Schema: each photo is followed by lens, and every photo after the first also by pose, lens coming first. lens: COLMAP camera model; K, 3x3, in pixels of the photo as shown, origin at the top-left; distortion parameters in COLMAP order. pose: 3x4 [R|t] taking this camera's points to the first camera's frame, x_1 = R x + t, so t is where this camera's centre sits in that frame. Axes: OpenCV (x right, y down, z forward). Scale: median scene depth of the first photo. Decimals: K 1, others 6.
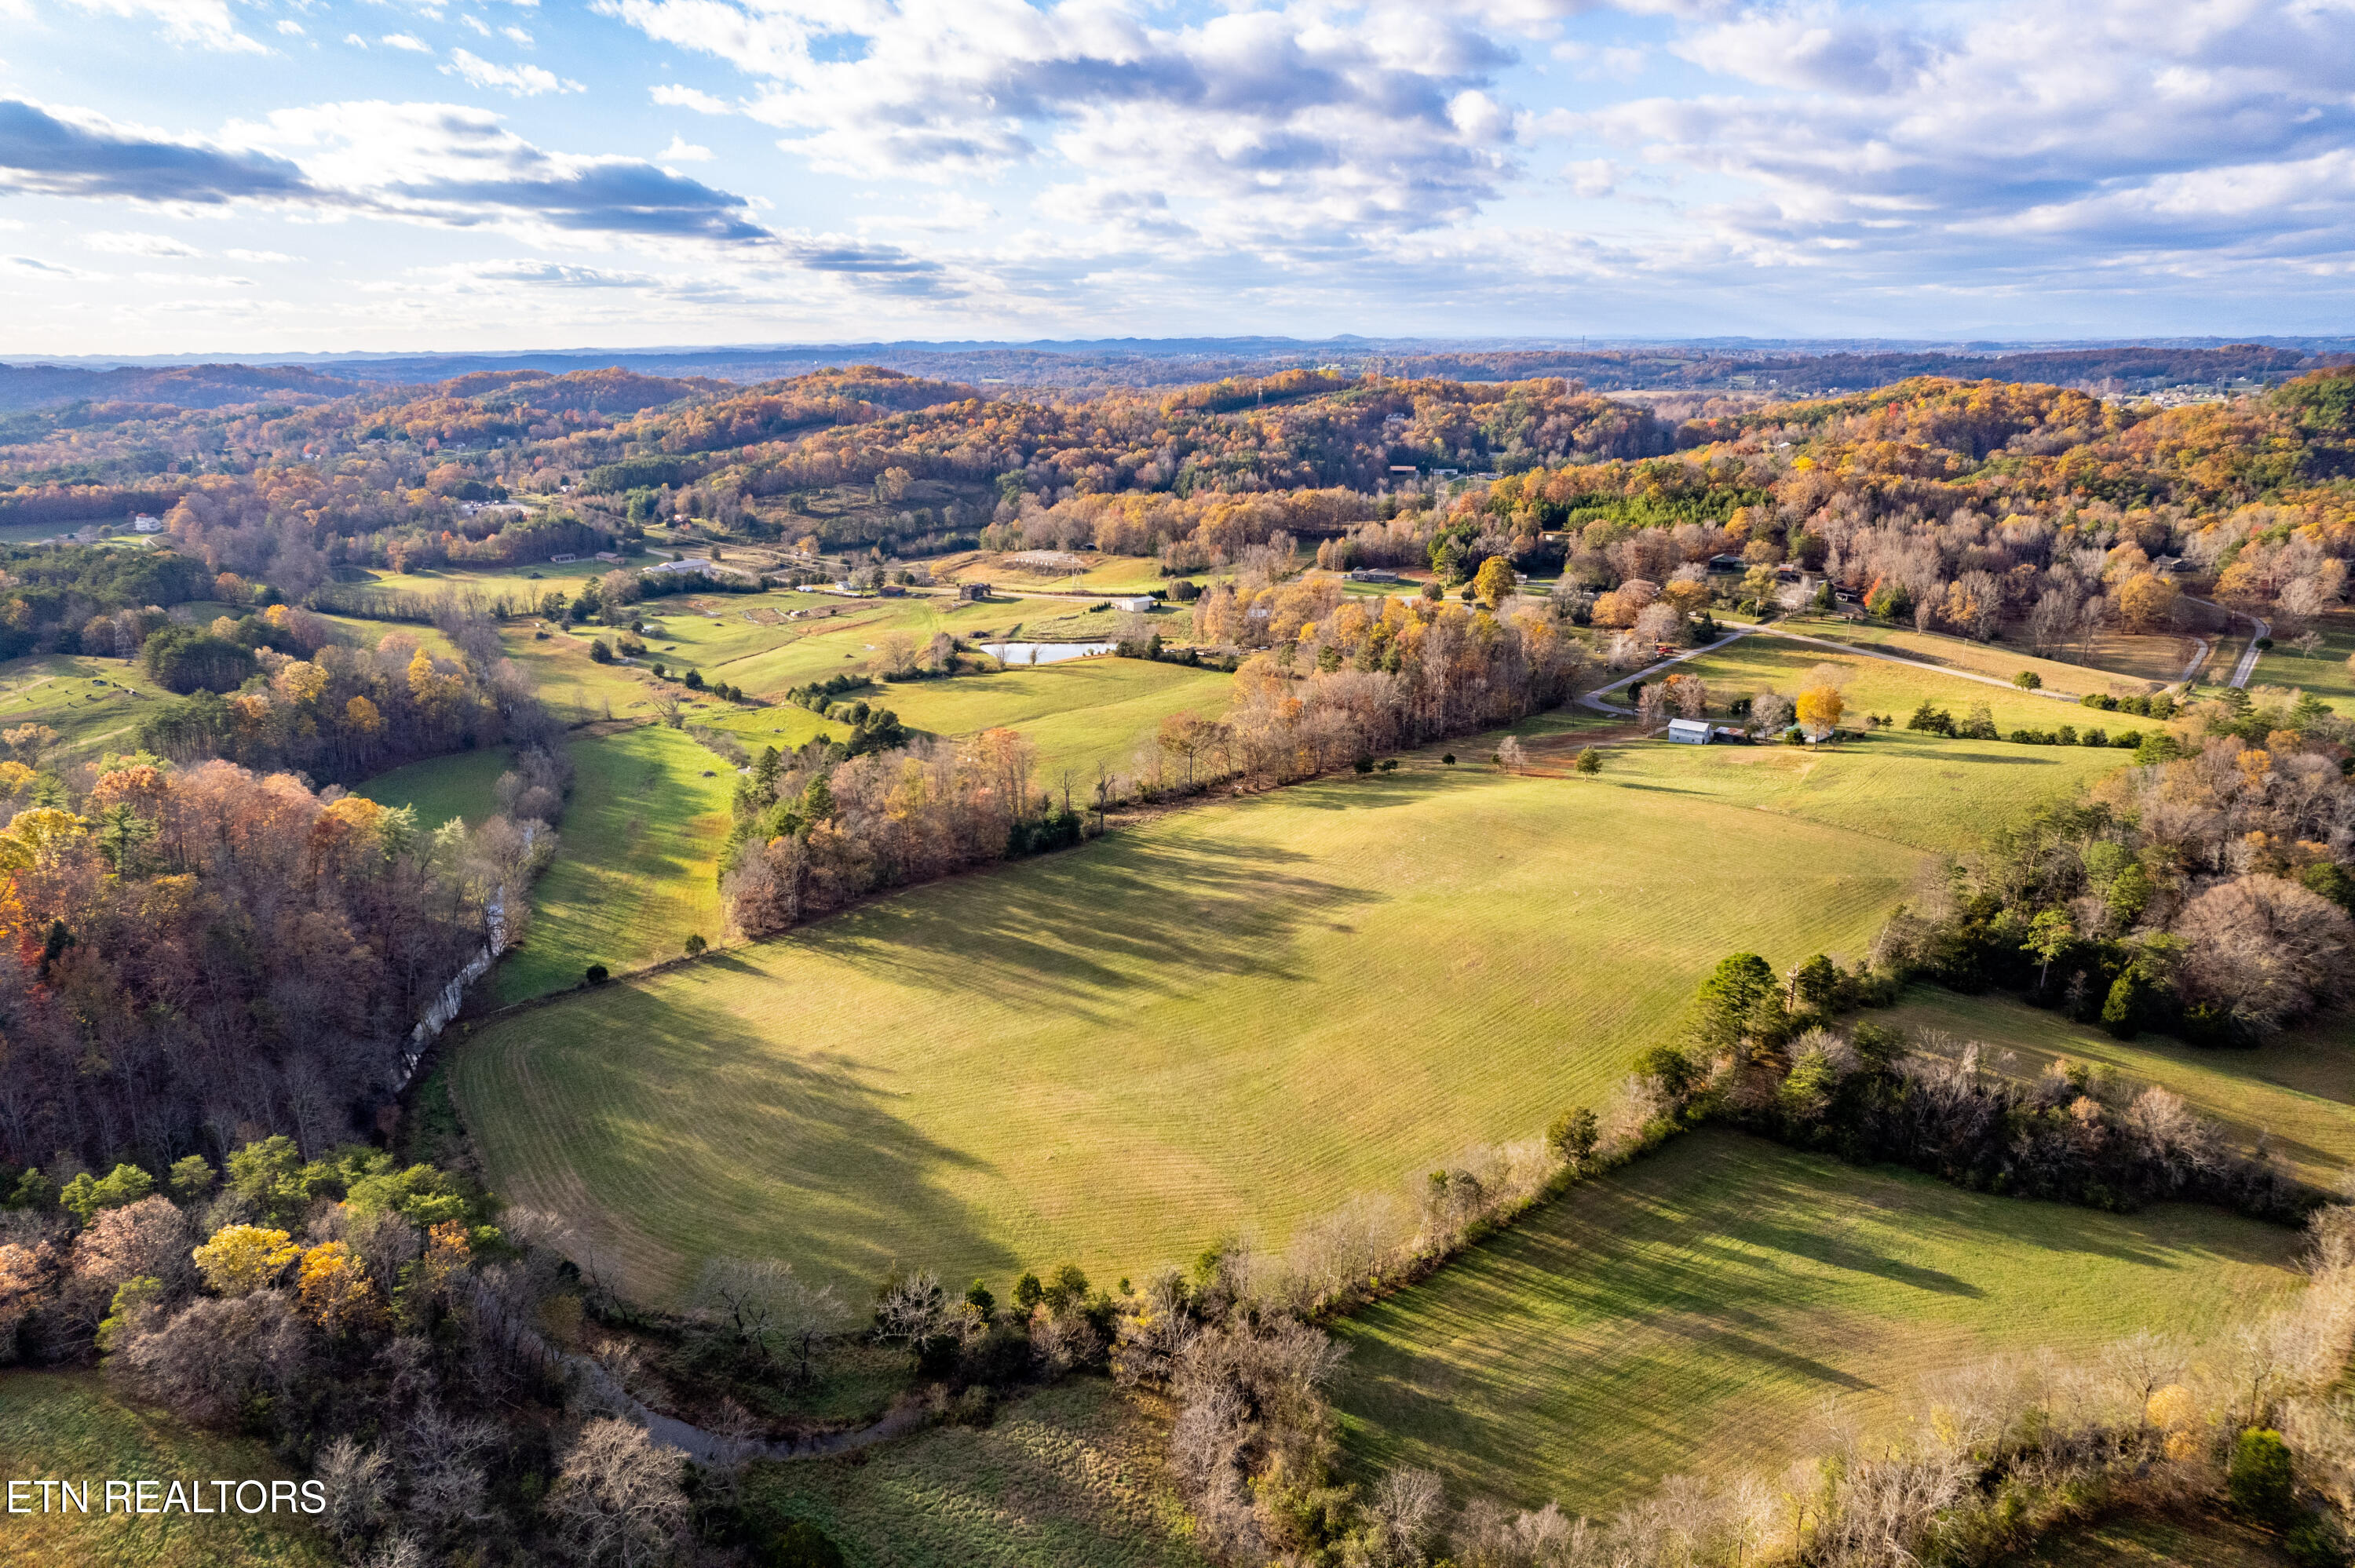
lens RADIAL K [[1504.2, 0, 1167.6], [0, 1504.2, 812.6], [0, 0, 1]] dist [-0.073083, 0.061157]
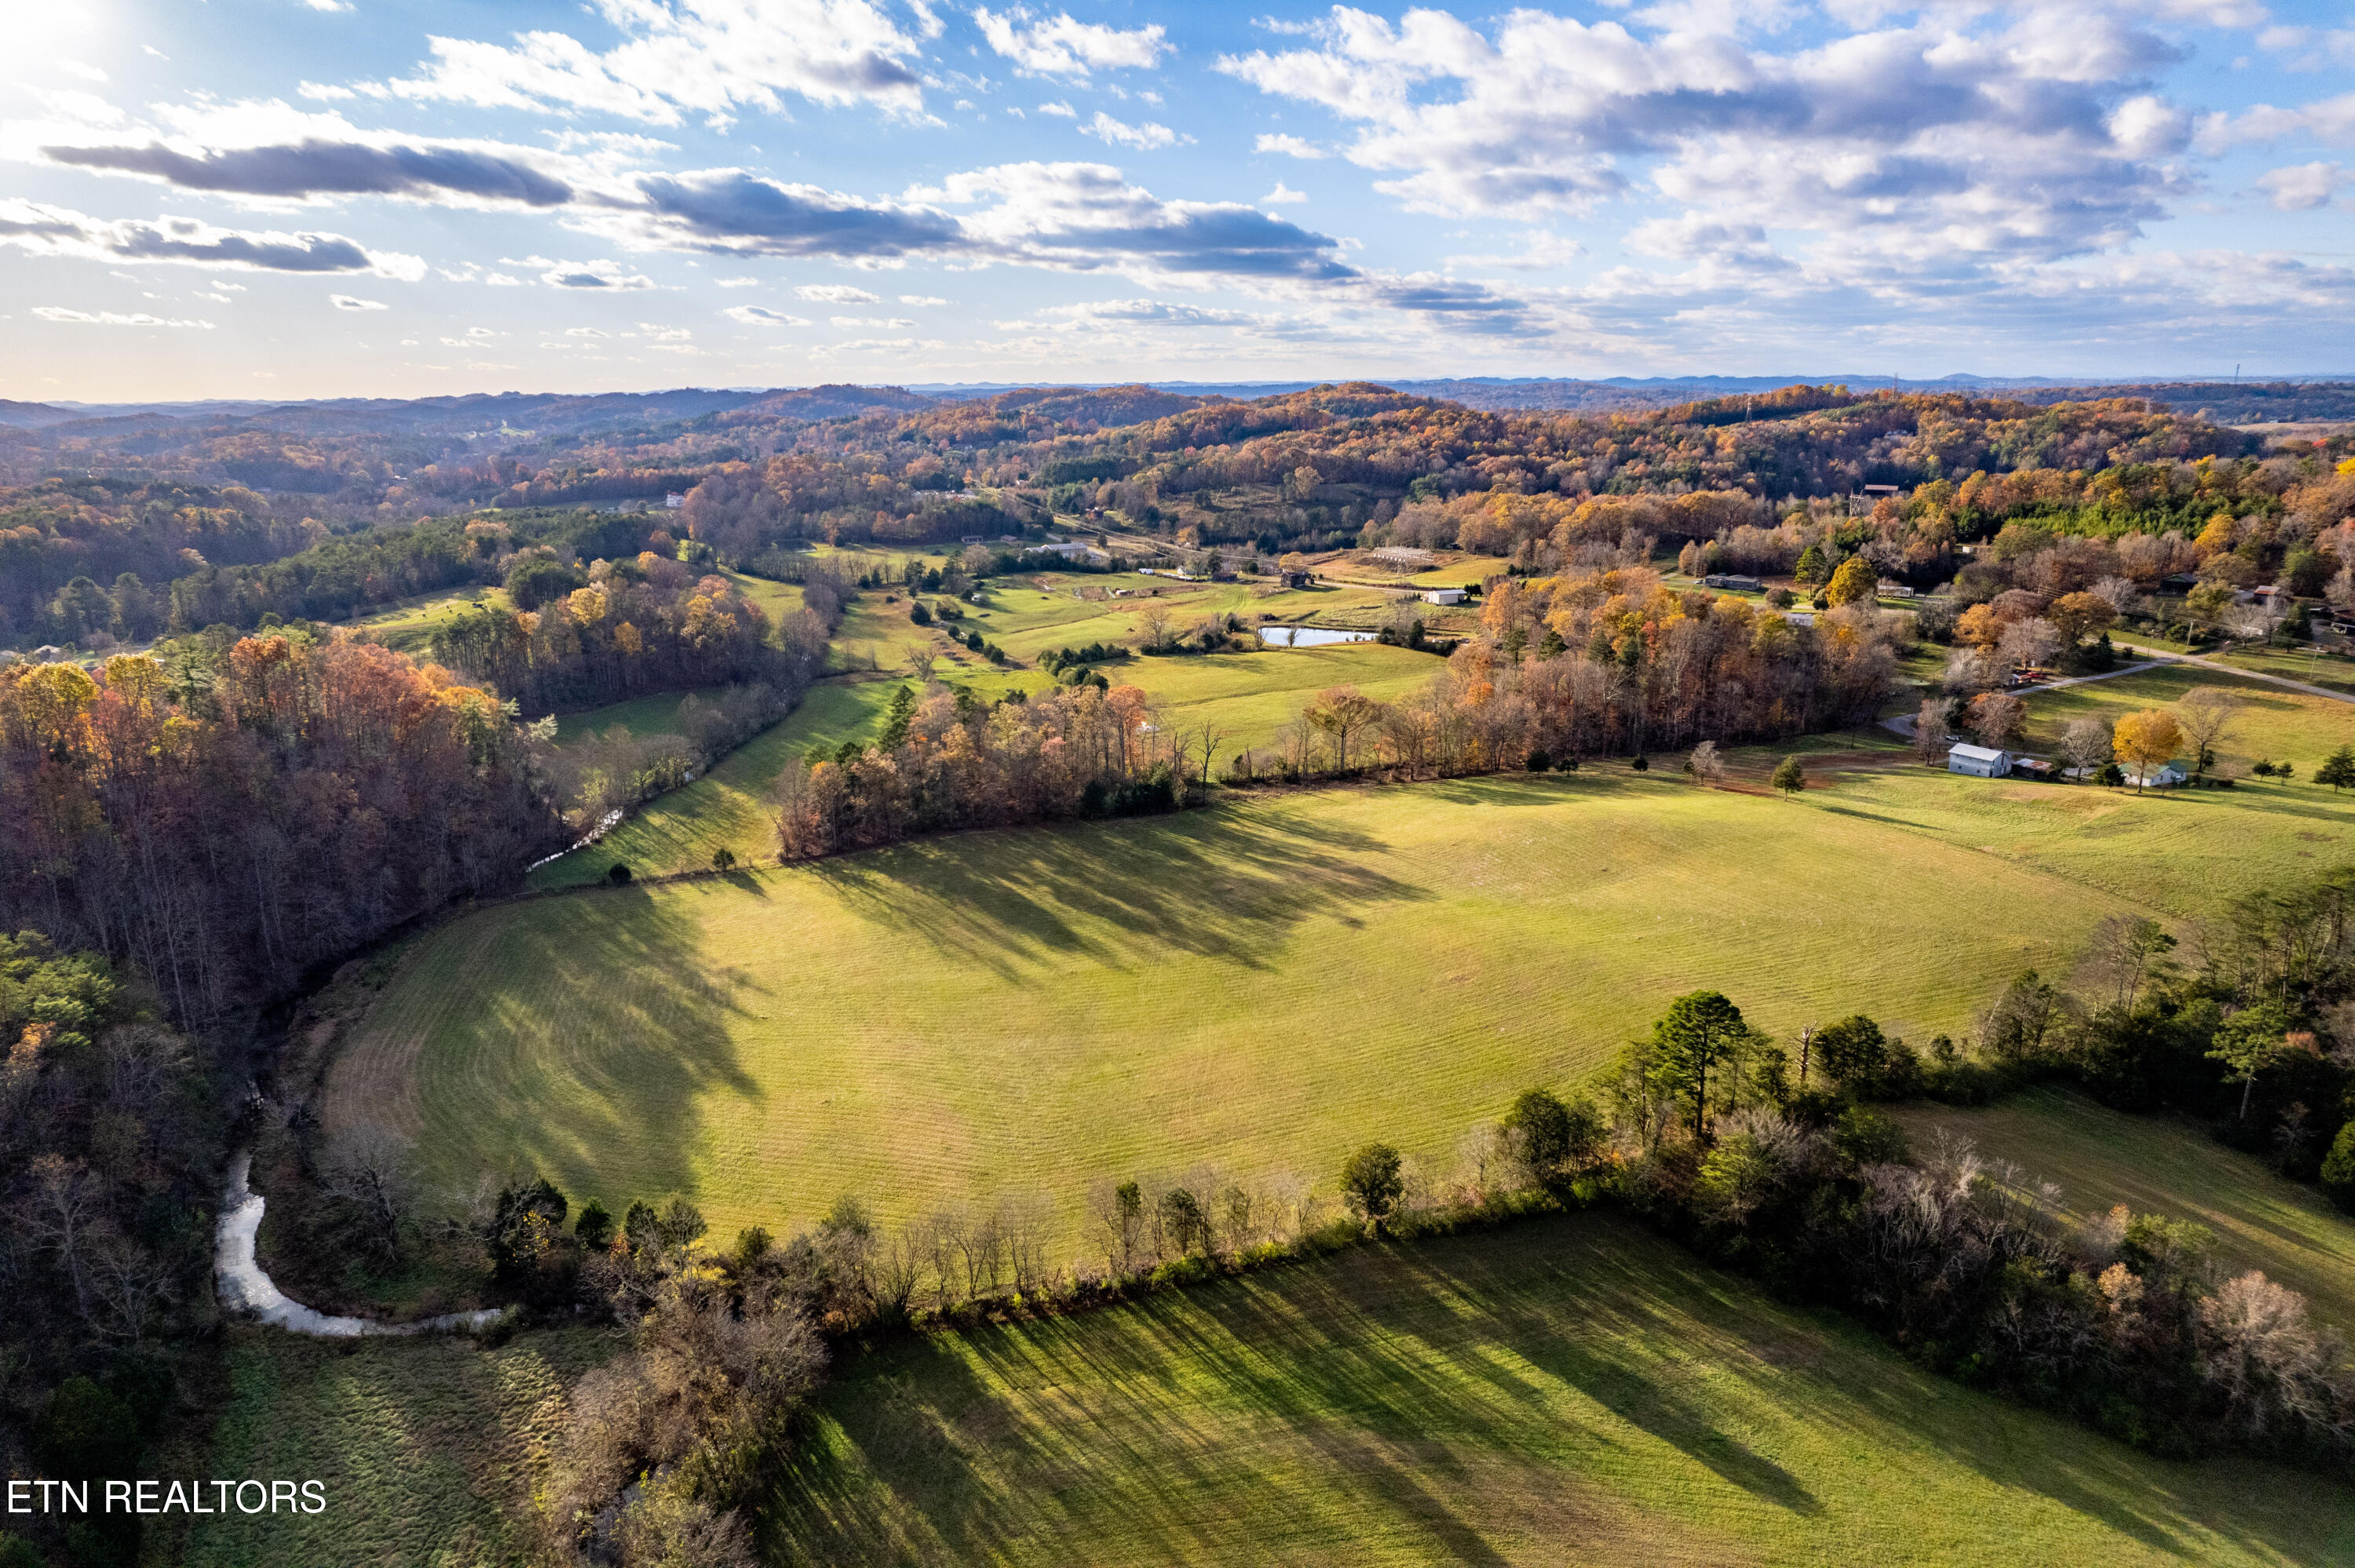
lens RADIAL K [[1504.2, 0, 1175.7], [0, 1504.2, 797.0], [0, 0, 1]] dist [-0.073083, 0.061157]
pose [[0.933308, 0.096263, -0.345934, 0.181553], [-0.108003, 0.994041, -0.014774, 0.017688], [0.342450, 0.051151, 0.938143, 0.098261]]
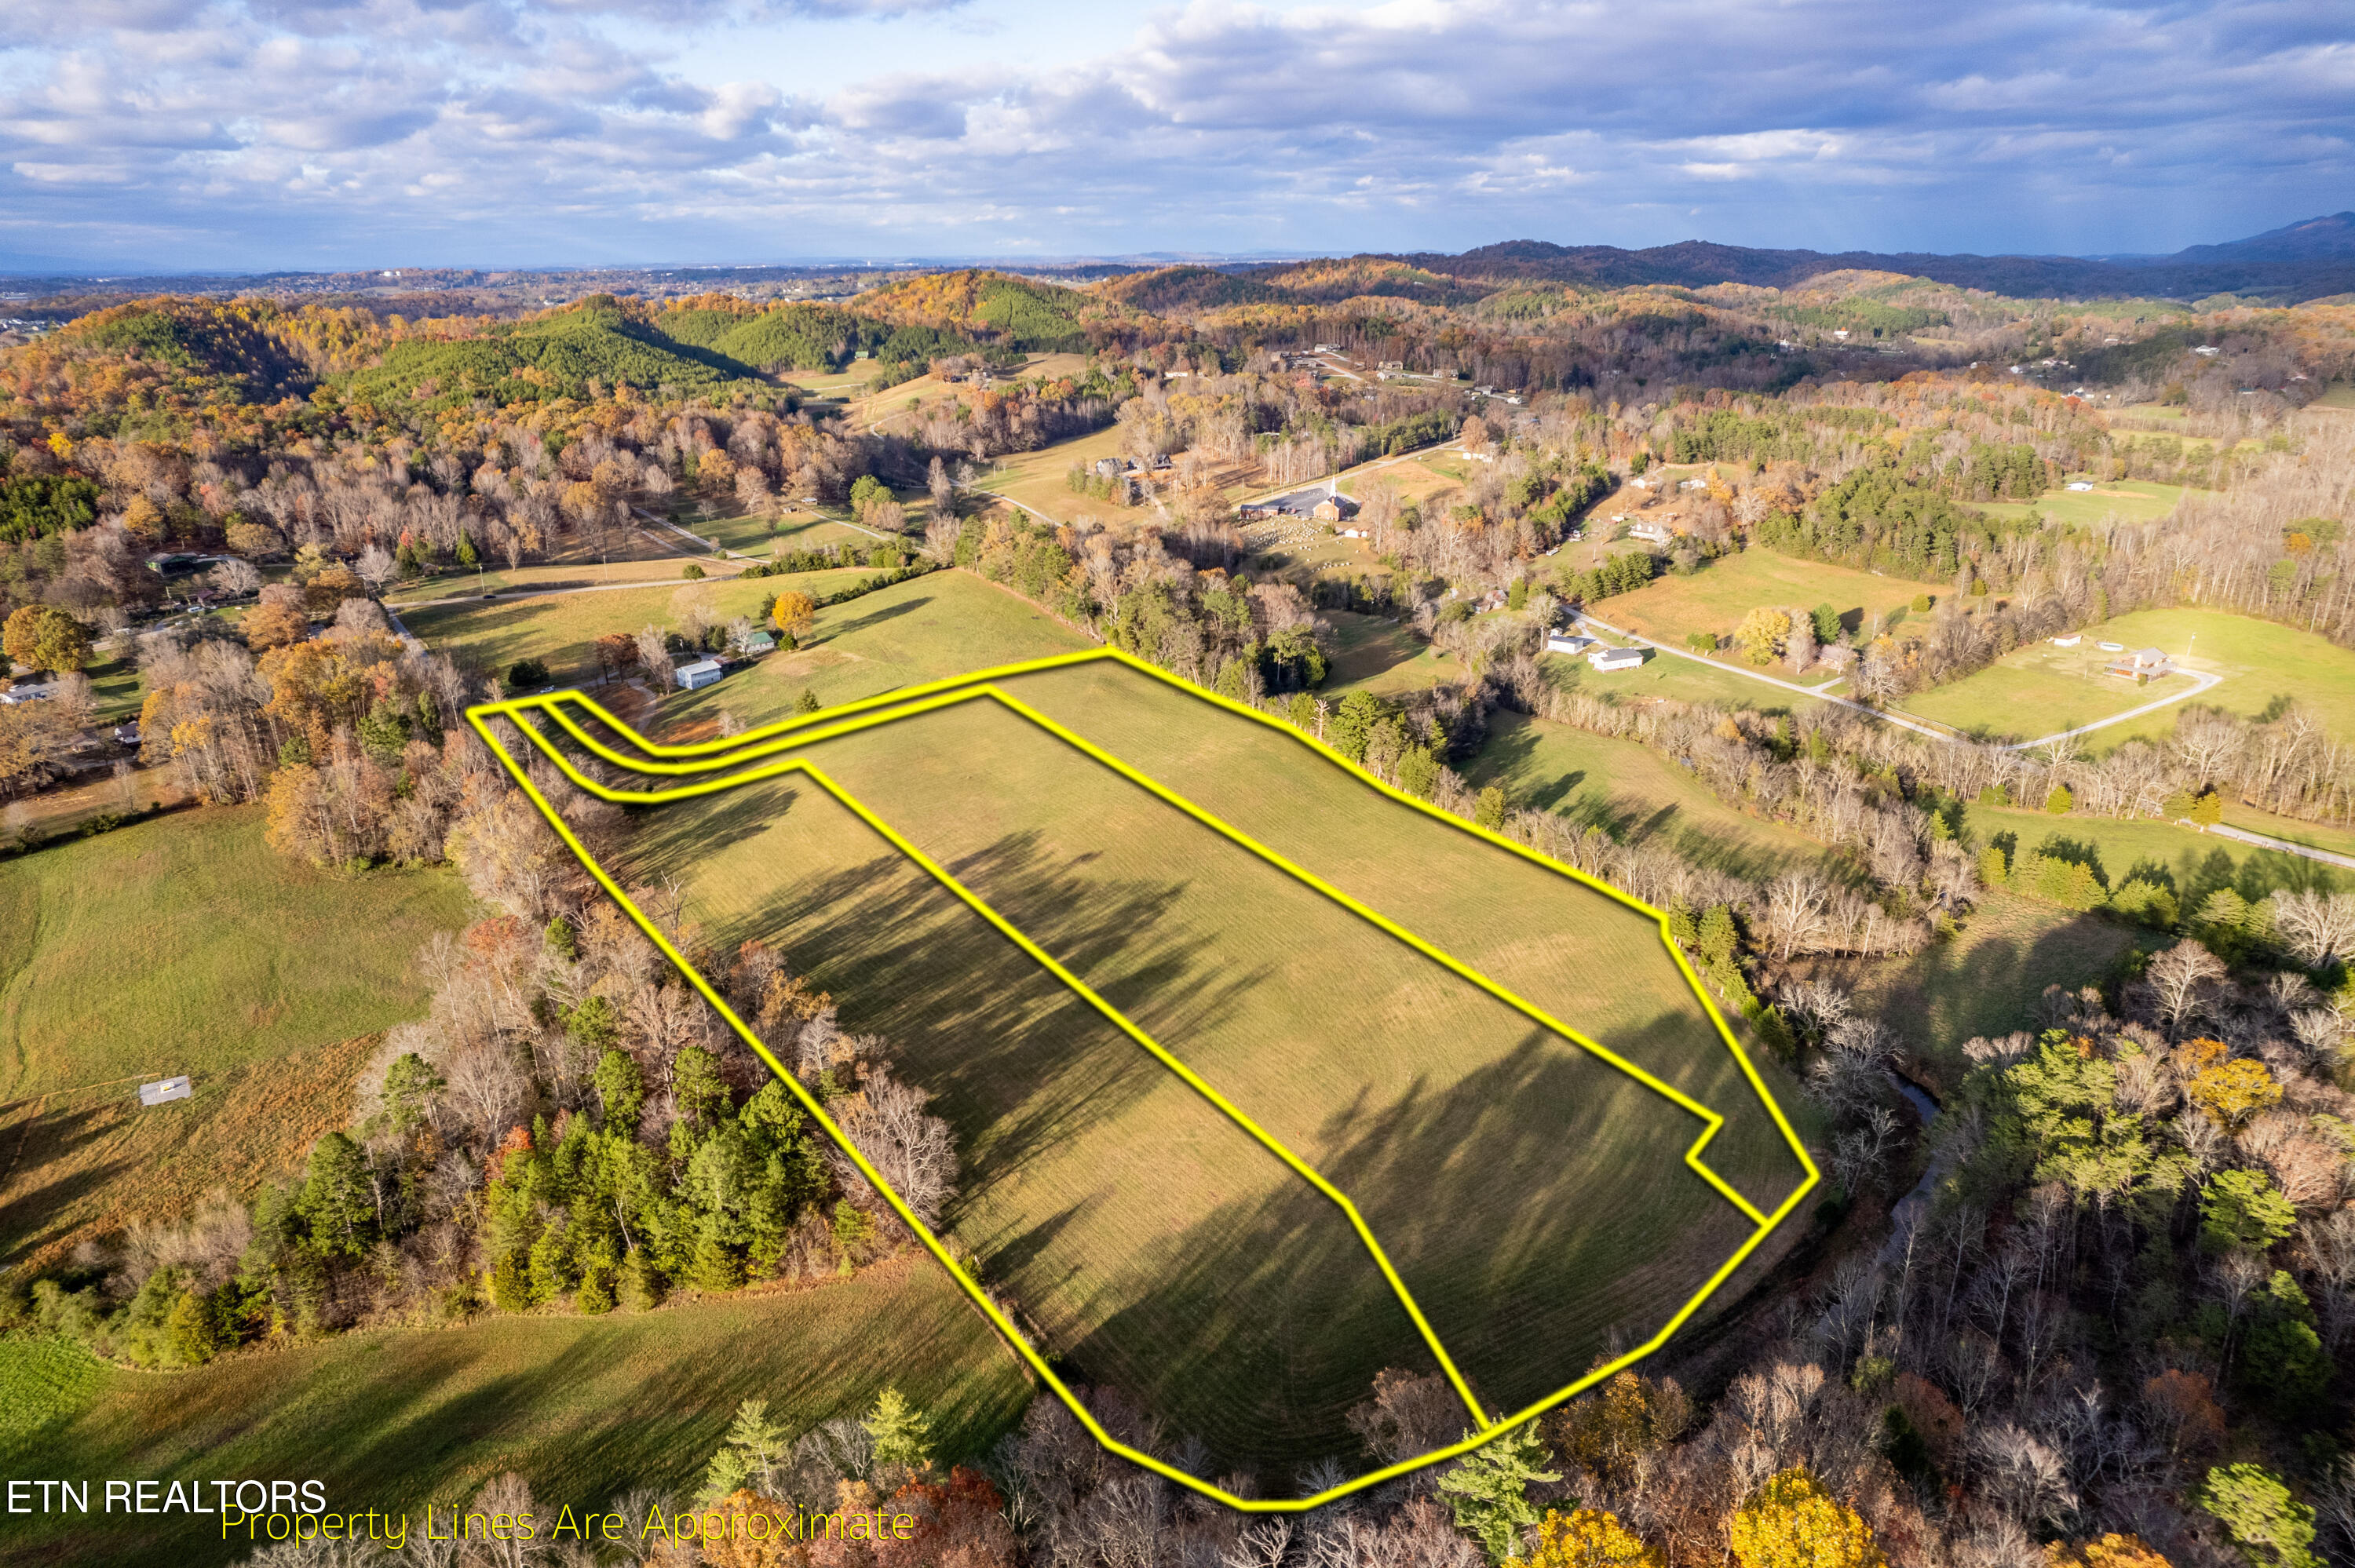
lens RADIAL K [[1504.2, 0, 1203.5], [0, 1504.2, 844.6], [0, 0, 1]] dist [-0.073083, 0.061157]
pose [[0.033366, -0.361231, 0.931879, -0.485347], [0.311627, 0.889676, 0.333713, -0.144321], [-0.949618, 0.279265, 0.142254, 0.457725]]
